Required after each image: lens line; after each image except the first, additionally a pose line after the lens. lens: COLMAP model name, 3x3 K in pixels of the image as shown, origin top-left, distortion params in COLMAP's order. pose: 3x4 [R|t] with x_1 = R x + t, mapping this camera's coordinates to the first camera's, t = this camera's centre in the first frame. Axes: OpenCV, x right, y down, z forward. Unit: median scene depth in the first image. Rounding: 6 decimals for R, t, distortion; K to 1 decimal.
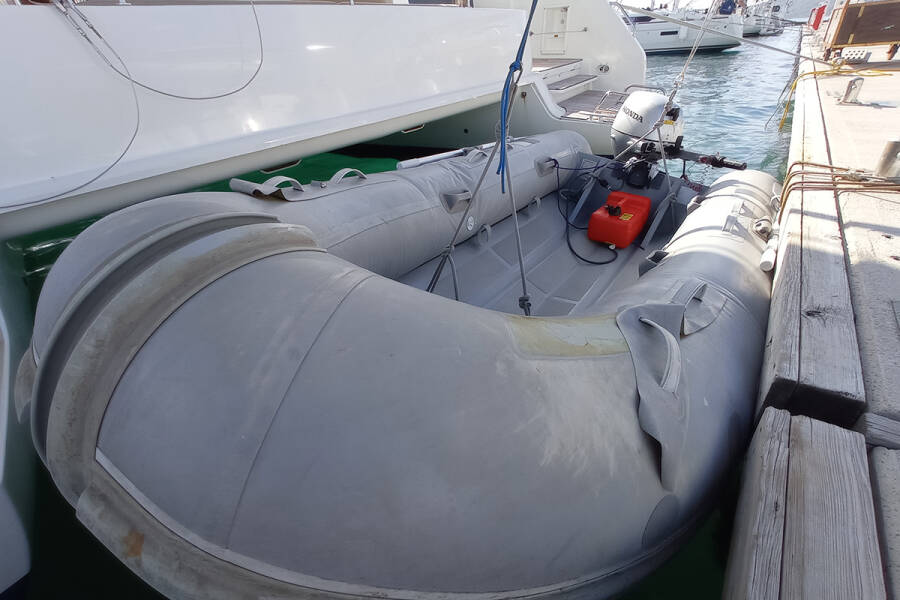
lens RADIAL K [[400.3, 0, 448.5], [0, 400.3, 301.7], [0, 0, 1]] dist [-0.030242, 0.007409]
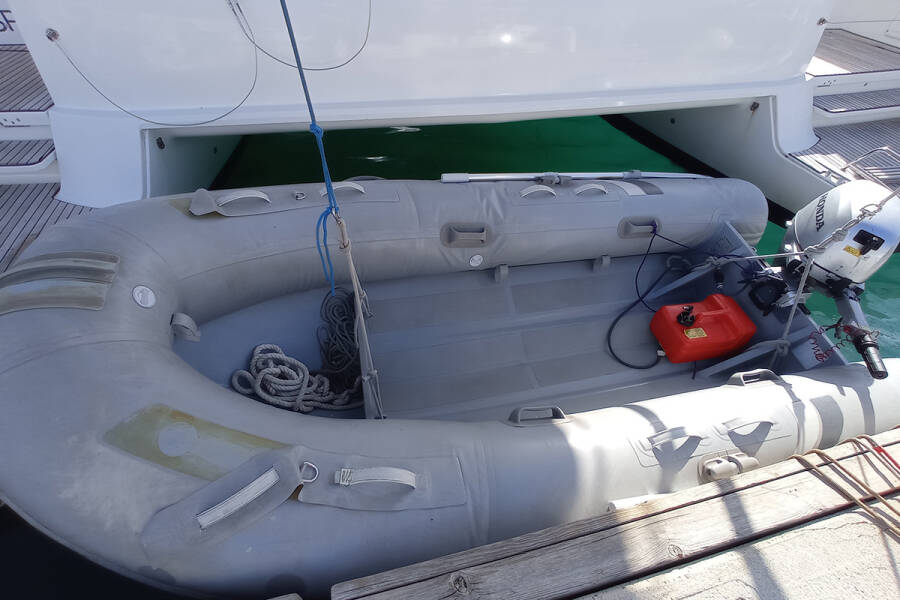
lens RADIAL K [[400.3, 0, 443.4], [0, 400.3, 301.7], [0, 0, 1]] dist [-0.030242, 0.007409]
pose [[0.763341, 0.520897, -0.382070, 0.424243], [-0.421496, 0.849811, 0.316484, -0.389049], [0.489543, -0.080544, 0.868251, 0.092940]]
